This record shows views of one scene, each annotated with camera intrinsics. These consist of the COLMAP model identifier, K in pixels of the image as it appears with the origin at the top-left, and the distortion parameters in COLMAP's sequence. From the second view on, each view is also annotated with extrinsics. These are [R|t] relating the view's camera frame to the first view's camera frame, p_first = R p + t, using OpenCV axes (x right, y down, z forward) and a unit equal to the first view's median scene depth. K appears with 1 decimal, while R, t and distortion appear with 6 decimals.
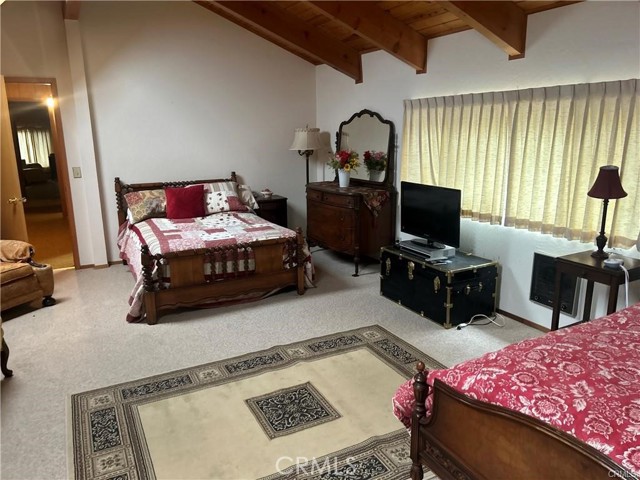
lens RADIAL K [[477.6, 0, 319.6], [0, 477.6, 238.7], [0, 0, 1]] dist [0.059825, -0.070101]
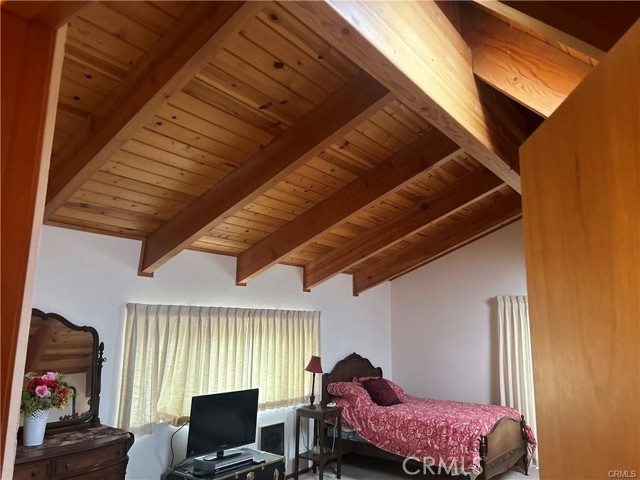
lens RADIAL K [[477.6, 0, 320.0], [0, 477.6, 240.4], [0, 0, 1]] dist [0.059825, -0.070101]
pose [[-0.425888, 0.168783, 0.888894, -0.882169], [0.200165, 0.975679, -0.089358, -0.317452], [-0.882357, 0.139868, -0.449314, 1.335059]]
